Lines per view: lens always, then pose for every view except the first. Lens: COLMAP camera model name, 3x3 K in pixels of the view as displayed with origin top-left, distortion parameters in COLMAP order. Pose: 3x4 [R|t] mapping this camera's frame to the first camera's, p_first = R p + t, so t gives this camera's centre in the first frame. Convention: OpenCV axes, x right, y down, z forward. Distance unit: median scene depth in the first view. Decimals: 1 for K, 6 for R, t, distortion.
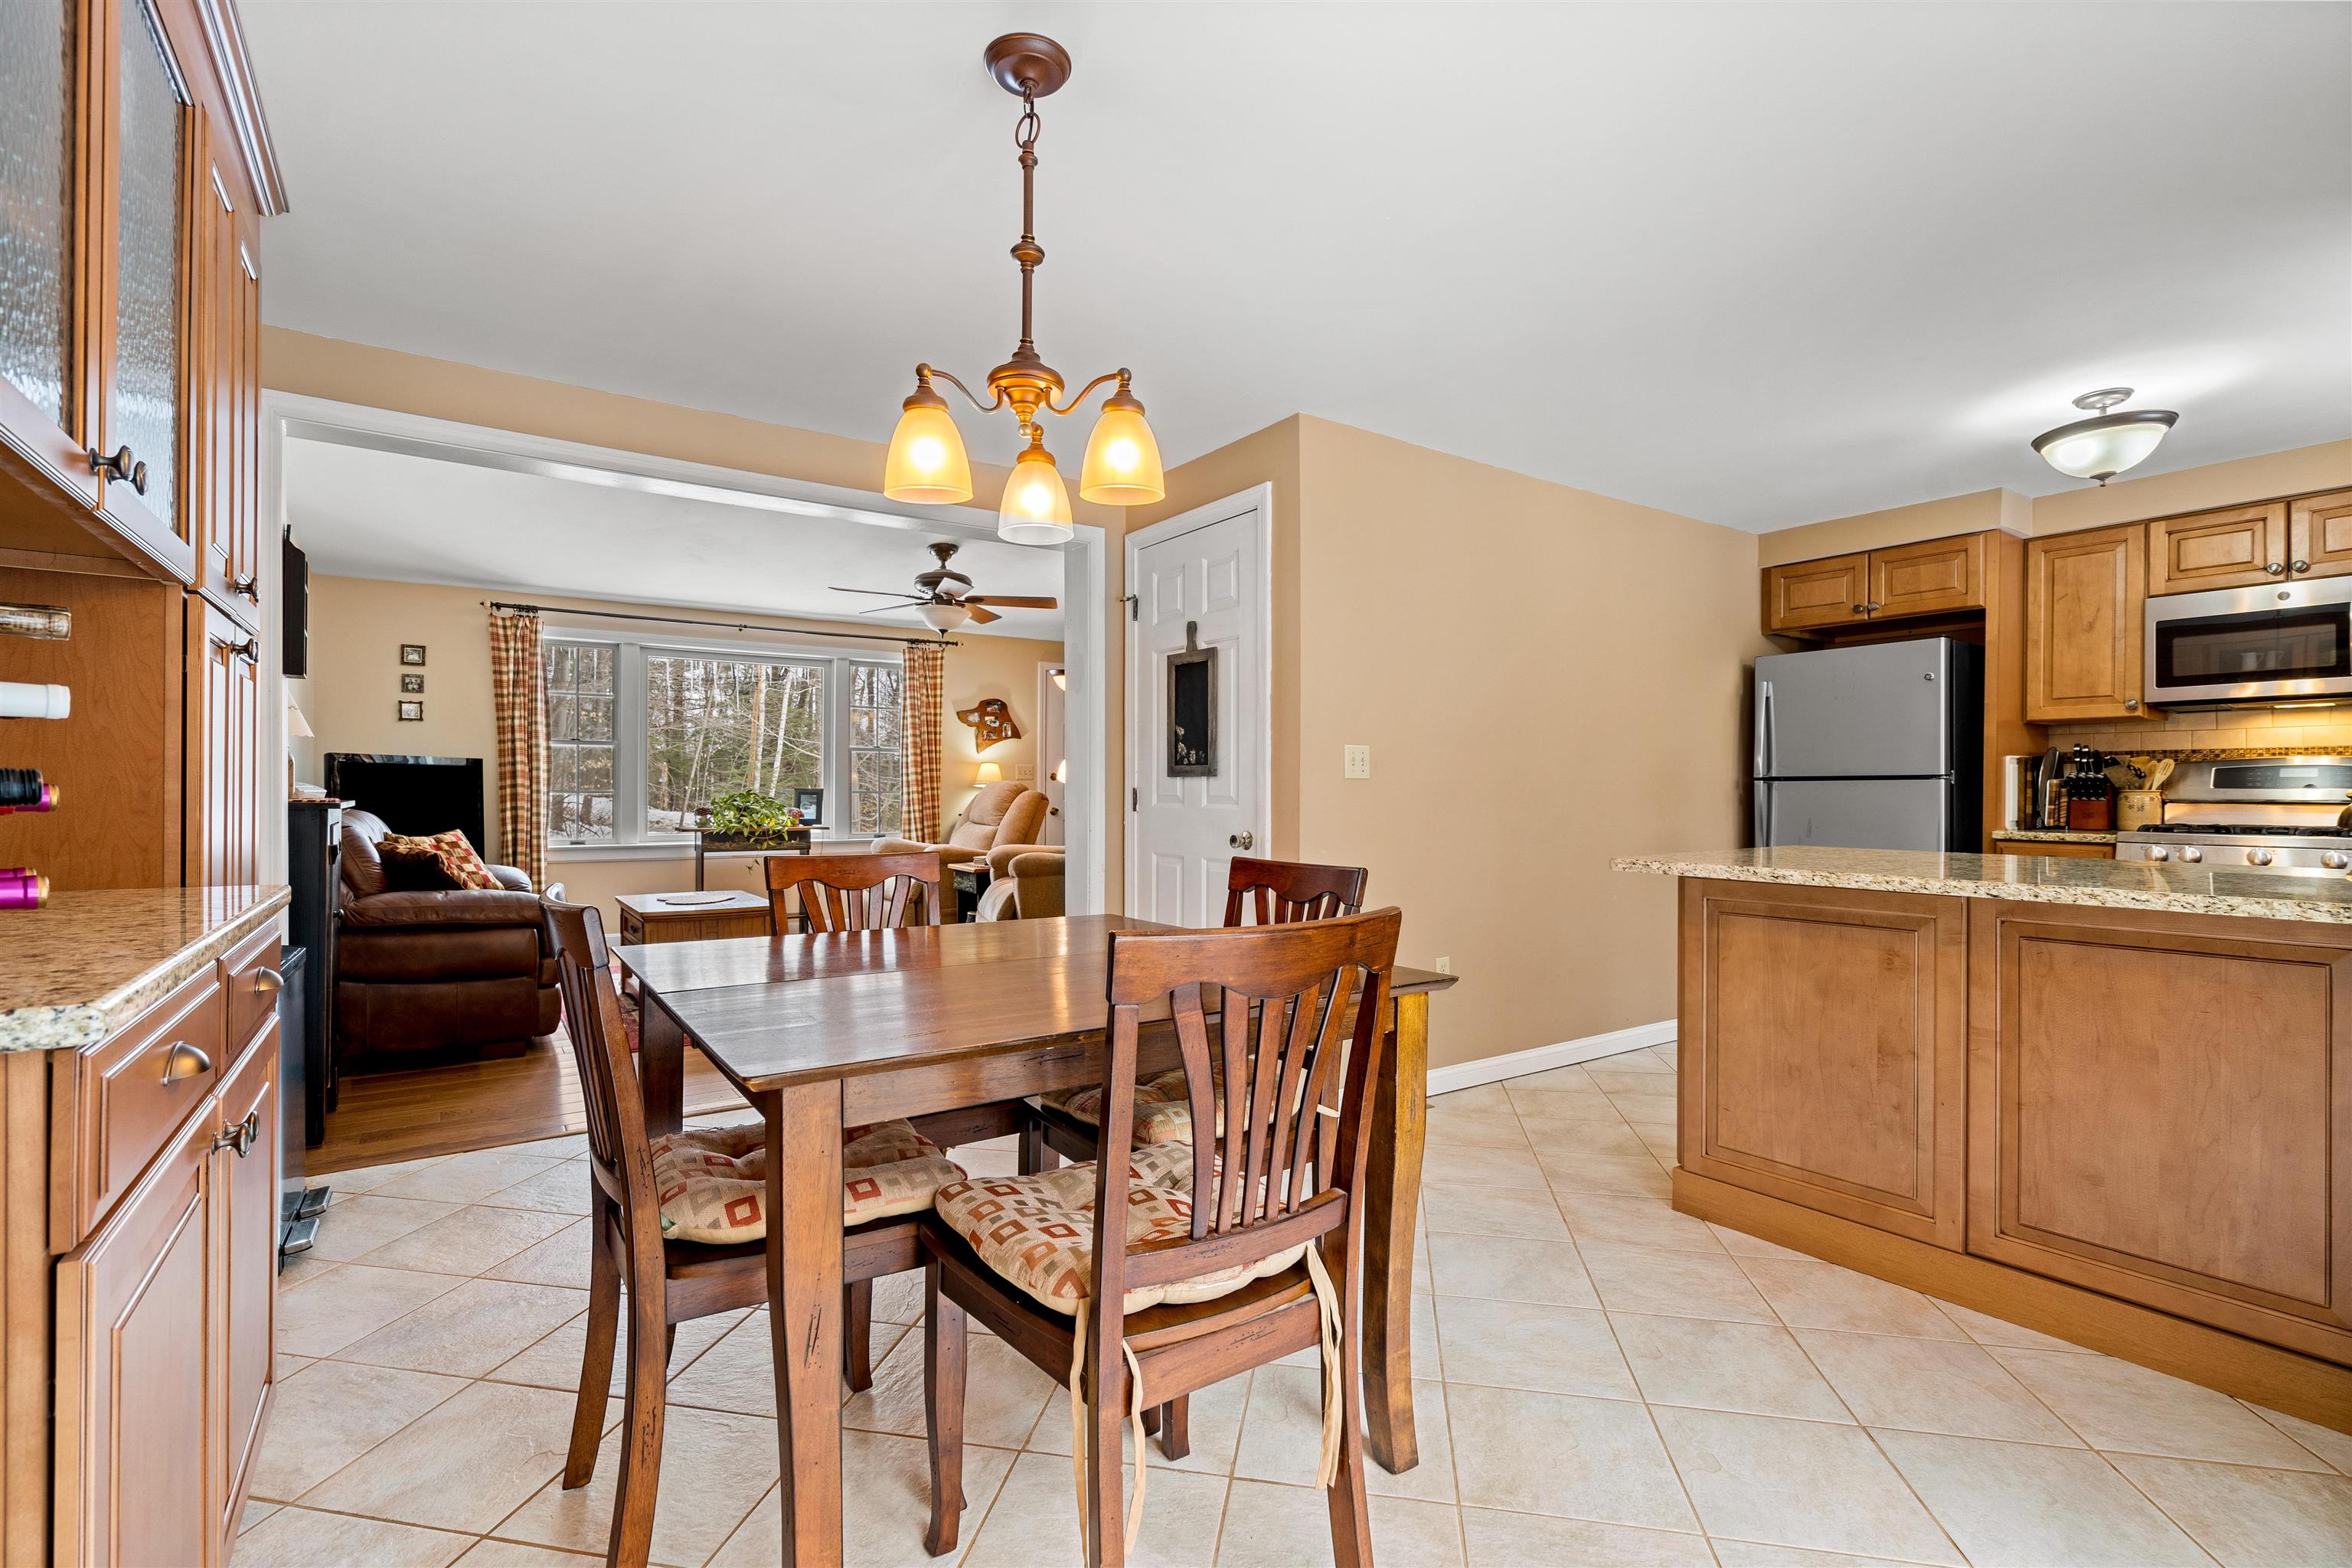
lens RADIAL K [[1055.4, 0, 1158.8], [0, 1055.4, 799.0], [0, 0, 1]] dist [-0.003329, -0.000161]
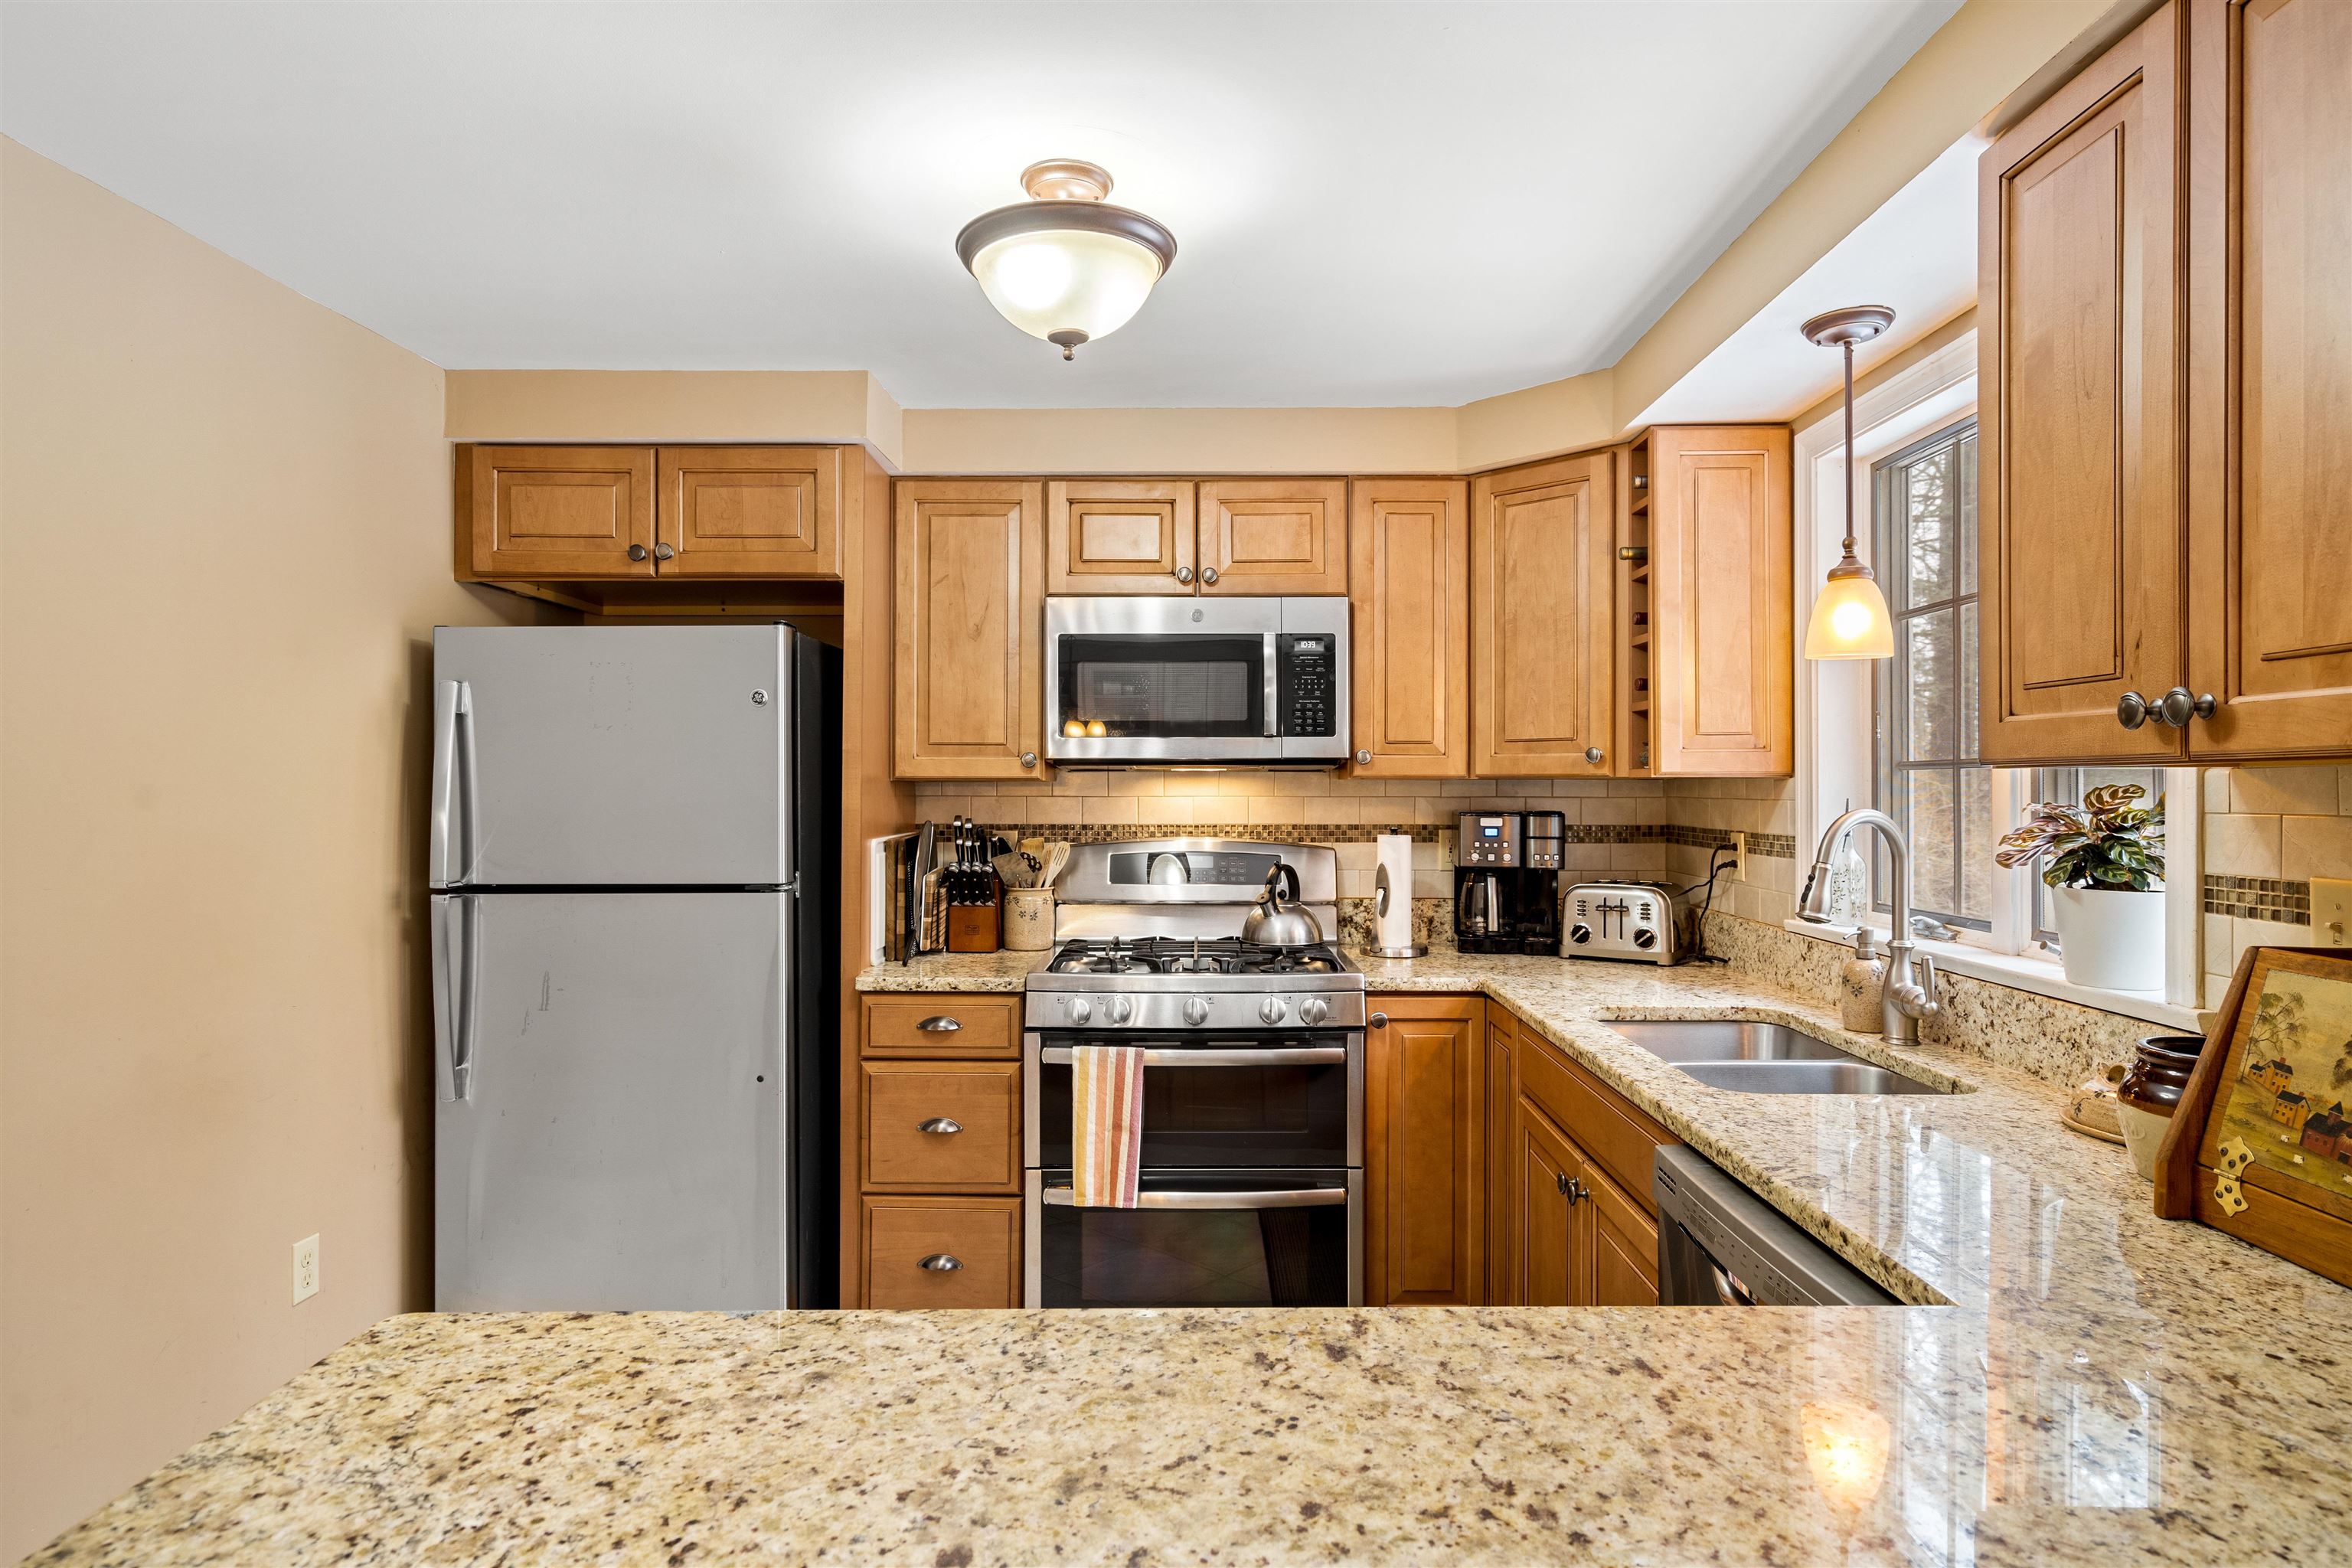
lens RADIAL K [[1302.5, 0, 1212.3], [0, 1302.5, 786.8], [0, 0, 1]] dist [0.002221, 0.002150]
pose [[0.553203, -0.002422, 0.833043, 0.260329], [0.006714, 0.999976, -0.001552, -0.057226], [-0.833019, 0.006451, 0.553206, 0.374189]]
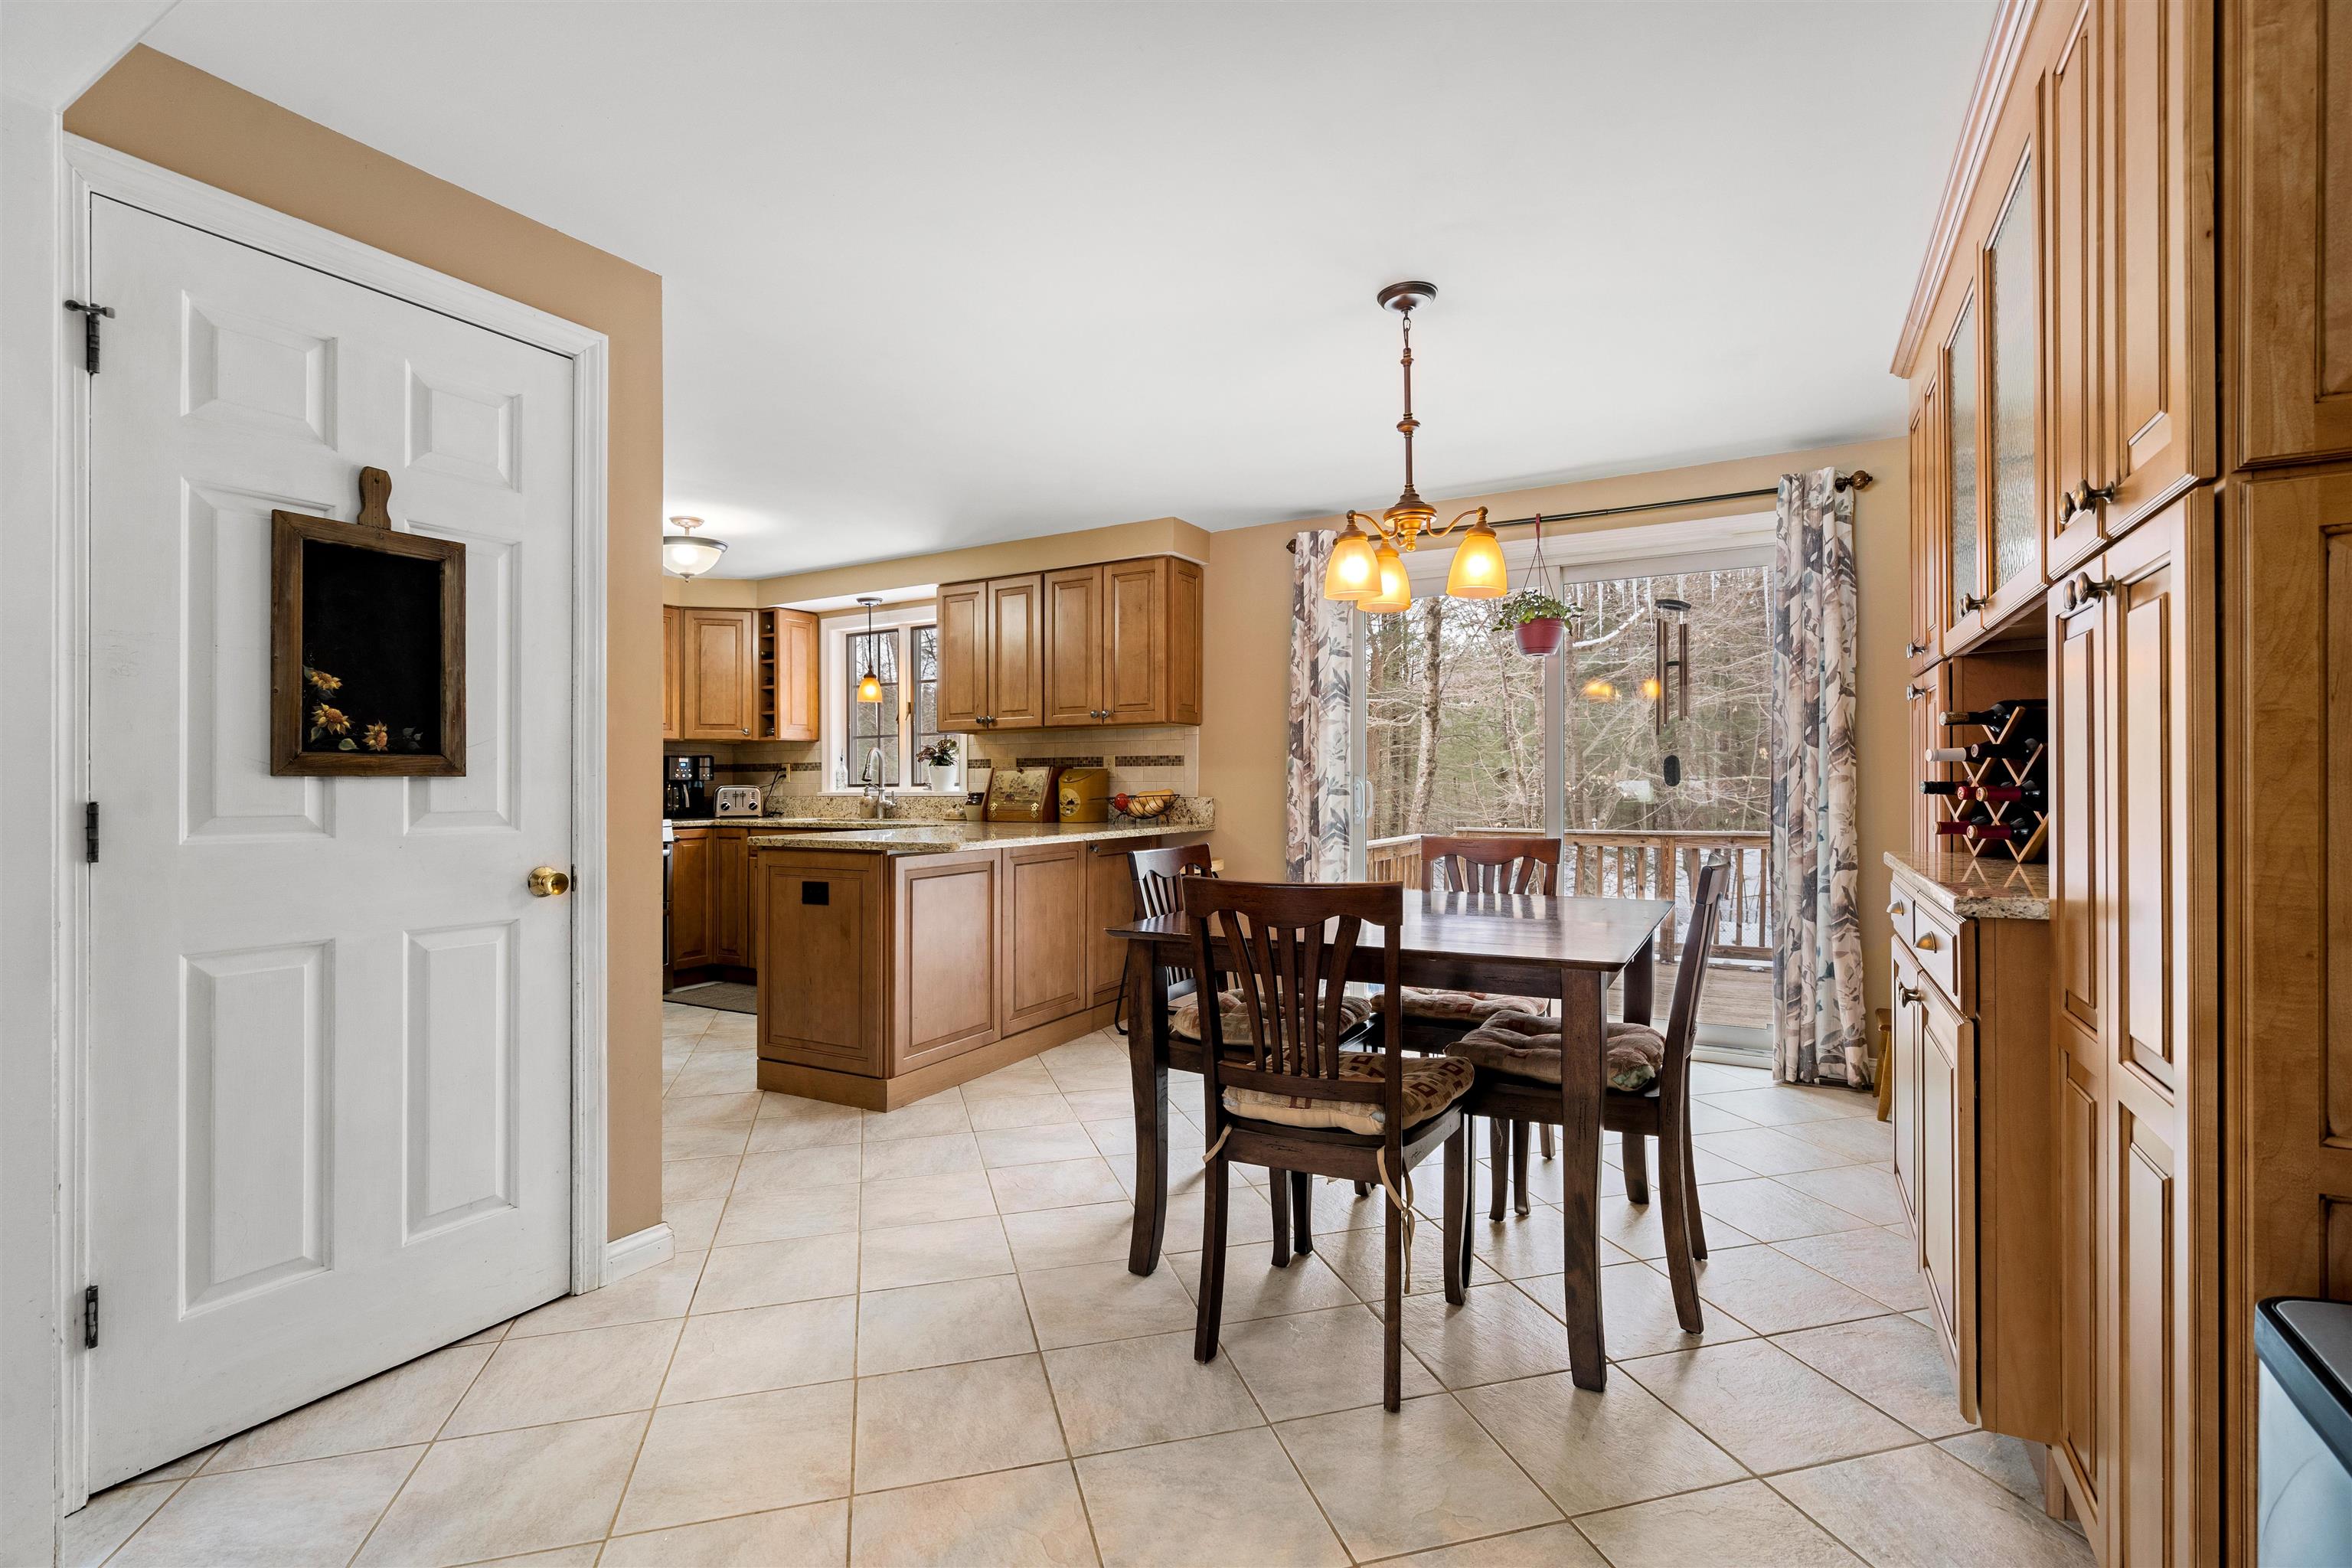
lens RADIAL K [[1071.1, 0, 1157.9], [0, 1071.1, 771.9], [0, 0, 1]] dist [-0.004213, 0.000671]
pose [[-0.441877, 0.011505, 0.897002, -0.452082], [0.013572, 0.999889, -0.006139, -0.011240], [-0.896973, 0.009461, -0.441984, 0.674073]]
